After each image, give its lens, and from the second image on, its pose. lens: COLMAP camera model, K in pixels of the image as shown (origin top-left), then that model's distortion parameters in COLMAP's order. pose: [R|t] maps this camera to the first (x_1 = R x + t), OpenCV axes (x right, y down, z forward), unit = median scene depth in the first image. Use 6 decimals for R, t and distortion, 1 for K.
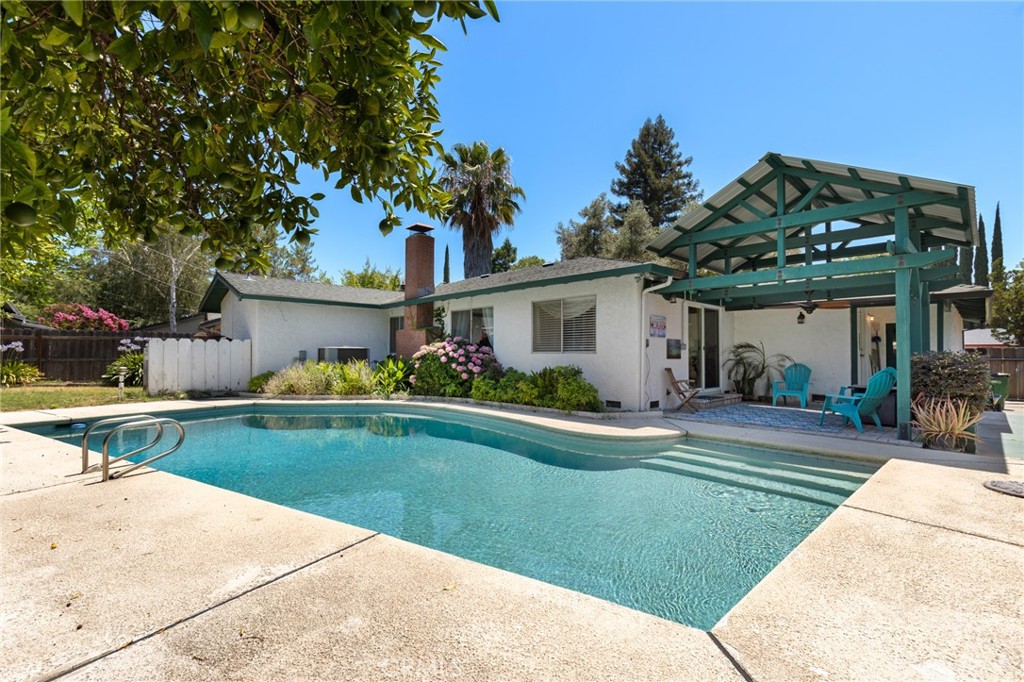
lens RADIAL K [[455.0, 0, 512.2], [0, 455.0, 345.2], [0, 0, 1]] dist [-0.000390, -0.000010]
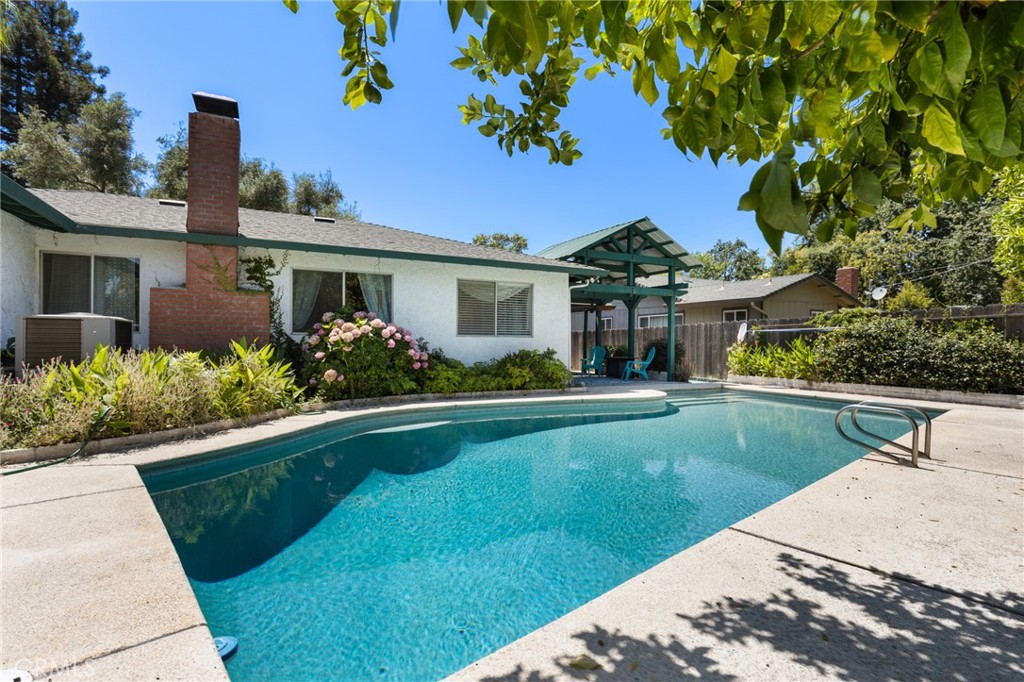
lens RADIAL K [[532.0, 0, 513.1], [0, 532.0, 344.3], [0, 0, 1]] dist [-0.006203, -0.000564]
pose [[0.294282, 0.005336, 0.955704, -0.936352], [-0.023608, 0.999720, 0.001688, 0.030303], [-0.955427, -0.023059, 0.294326, 0.587225]]
